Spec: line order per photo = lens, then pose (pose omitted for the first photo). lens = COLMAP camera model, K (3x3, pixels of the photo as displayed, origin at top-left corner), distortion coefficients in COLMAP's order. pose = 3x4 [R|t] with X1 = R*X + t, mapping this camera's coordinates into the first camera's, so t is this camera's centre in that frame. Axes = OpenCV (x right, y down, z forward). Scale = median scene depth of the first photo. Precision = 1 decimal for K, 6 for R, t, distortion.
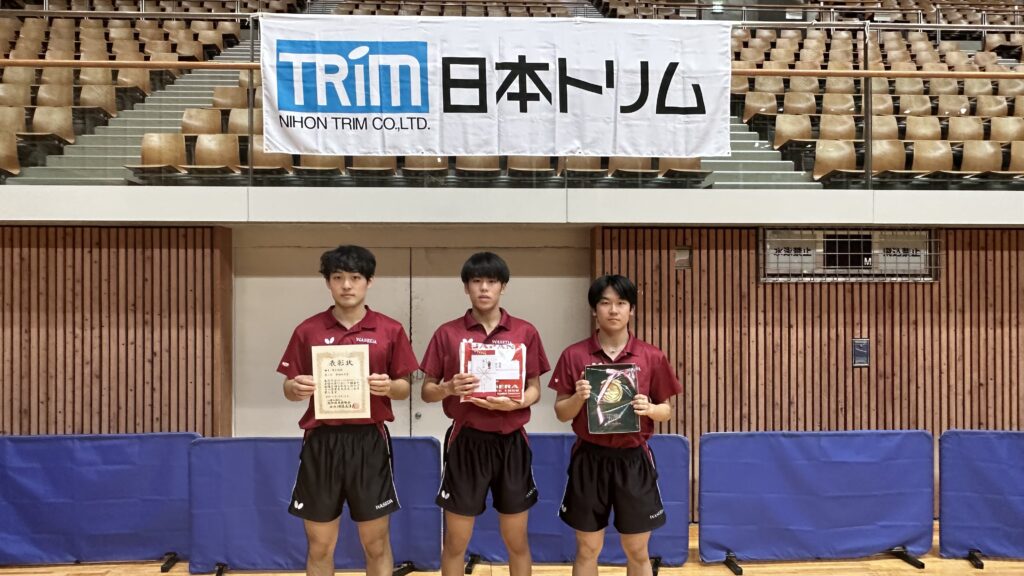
lens RADIAL K [[877.7, 0, 509.8], [0, 877.7, 295.4], [0, 0, 1]] dist [-0.005168, 0.002404]
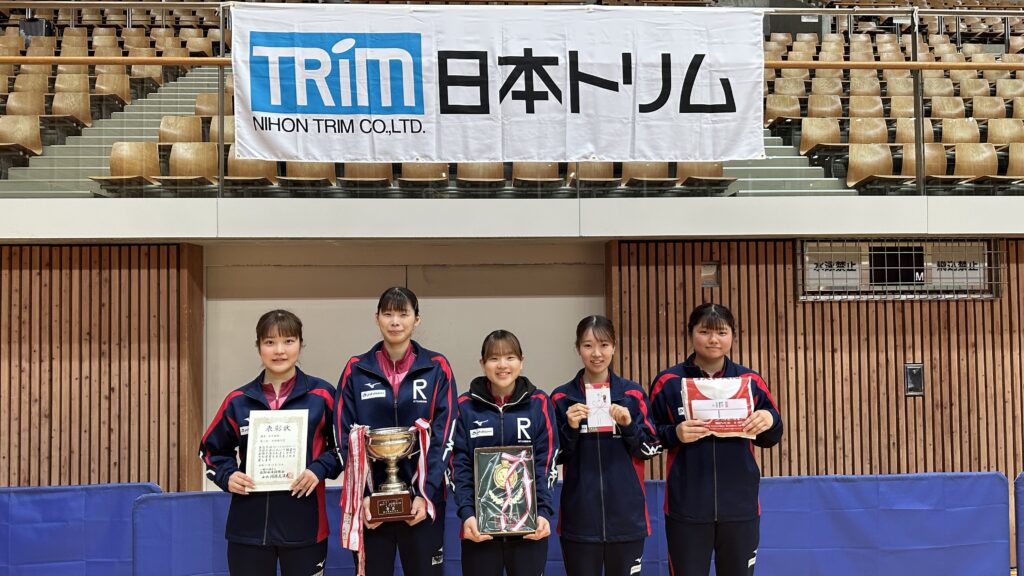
lens RADIAL K [[878.4, 0, 517.2], [0, 878.4, 293.2], [0, 0, 1]] dist [0.118444, -0.258959]
pose [[0.999960, -0.008799, 0.001667, -0.000723], [0.008830, 0.999772, -0.019423, -0.008079], [-0.001495, 0.019437, 0.999810, 0.102157]]
